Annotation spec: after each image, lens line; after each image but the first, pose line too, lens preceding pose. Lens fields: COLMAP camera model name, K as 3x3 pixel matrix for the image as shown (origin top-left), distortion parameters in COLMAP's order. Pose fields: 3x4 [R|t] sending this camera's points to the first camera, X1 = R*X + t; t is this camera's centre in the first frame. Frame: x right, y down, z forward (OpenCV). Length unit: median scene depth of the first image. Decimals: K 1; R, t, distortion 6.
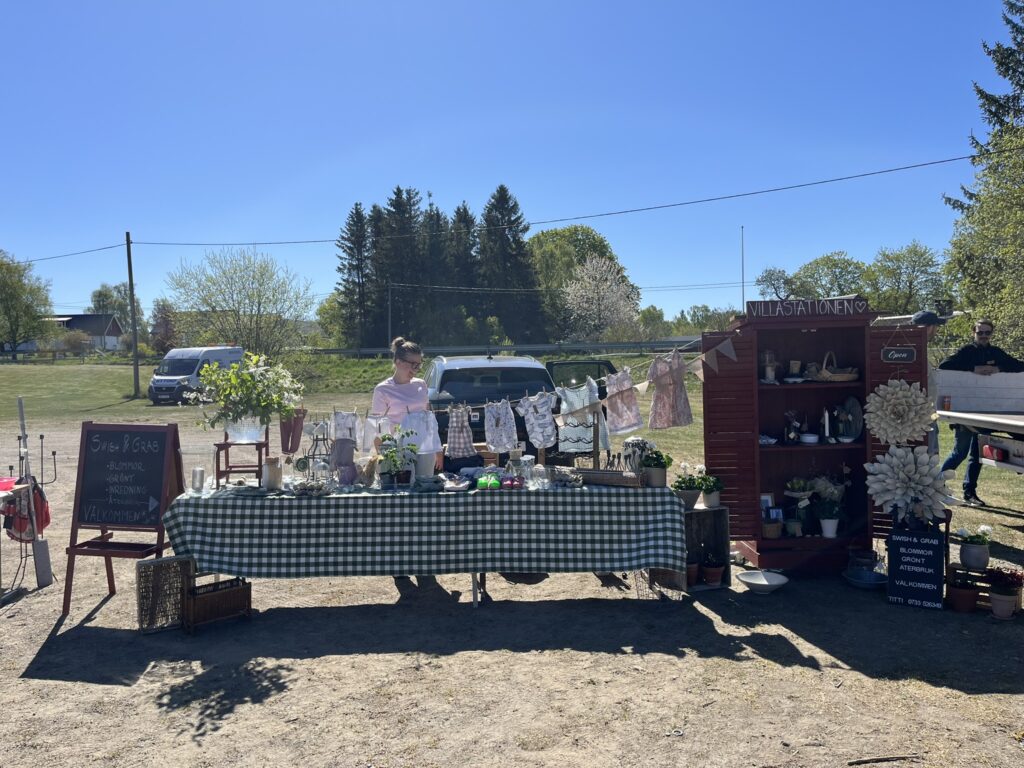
lens RADIAL K [[788.8, 0, 509.8], [0, 788.8, 386.4], [0, 0, 1]] dist [0.040912, -0.031708]
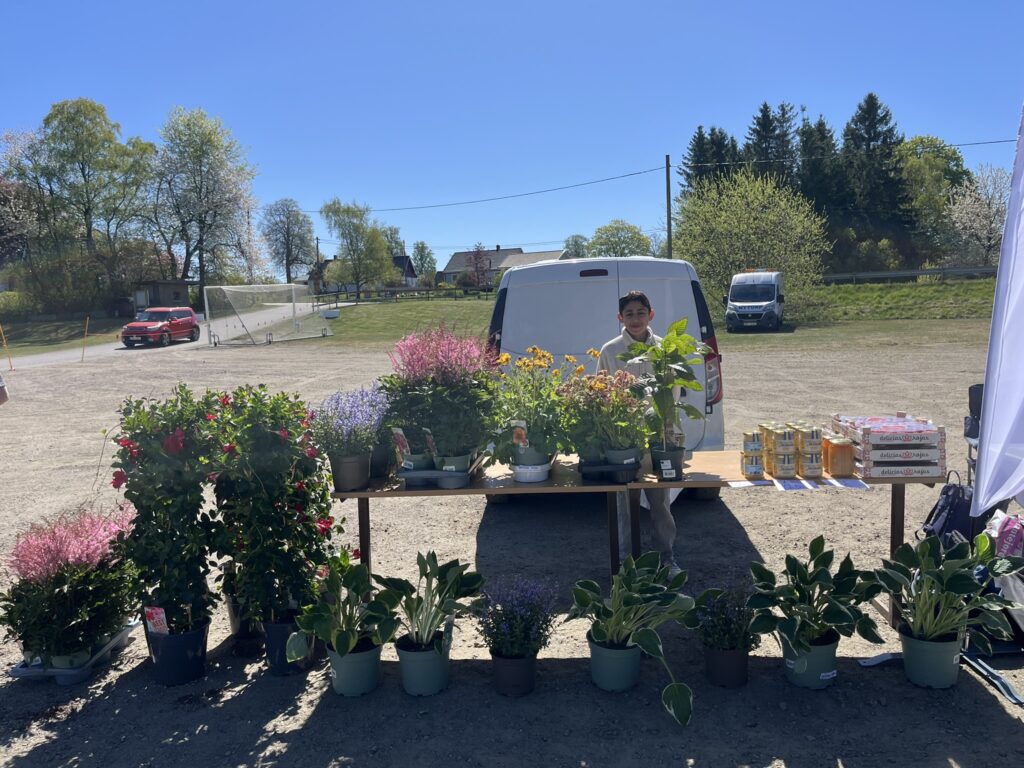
lens RADIAL K [[788.8, 0, 504.6], [0, 788.8, 378.4], [0, 0, 1]] dist [0.040912, -0.031708]
pose [[0.971967, 0.006848, -0.235019, -0.197991], [0.009100, 0.997731, 0.066703, 0.004787], [0.234943, -0.066972, 0.969699, 0.001225]]
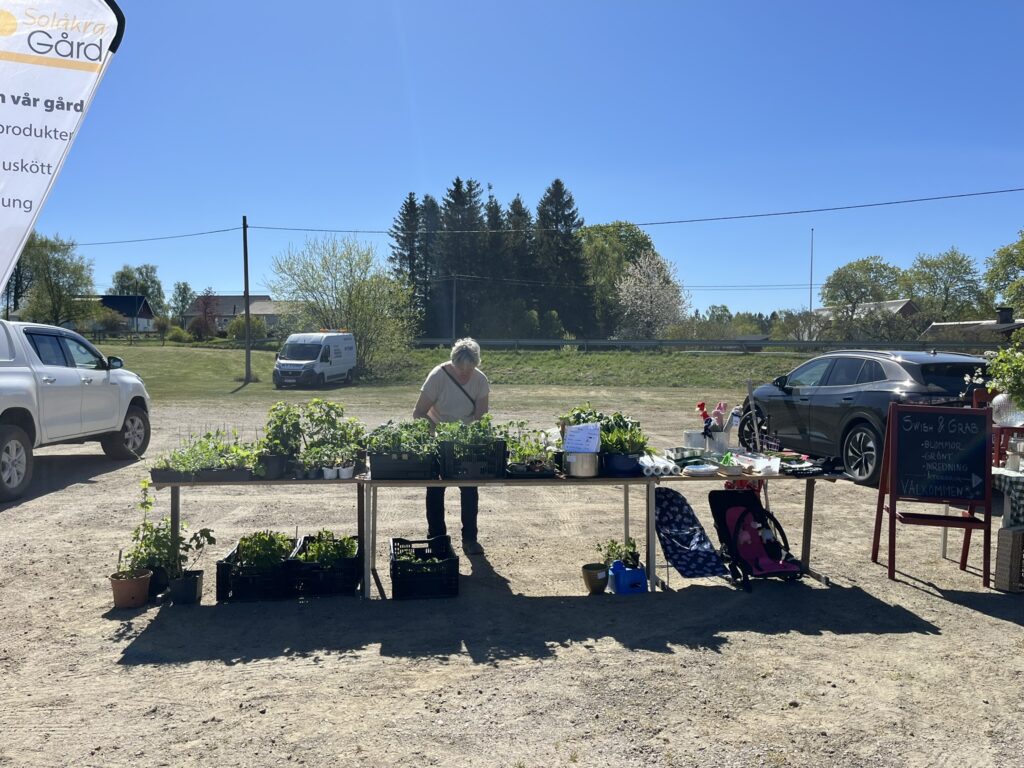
lens RADIAL K [[788.8, 0, 521.2], [0, 788.8, 391.5], [0, 0, 1]] dist [0.040912, -0.031708]
pose [[0.999466, 0.029333, 0.014401, -0.061693], [-0.029530, 0.999471, 0.013639, 0.001630], [-0.013993, -0.014057, 0.999803, -0.004811]]
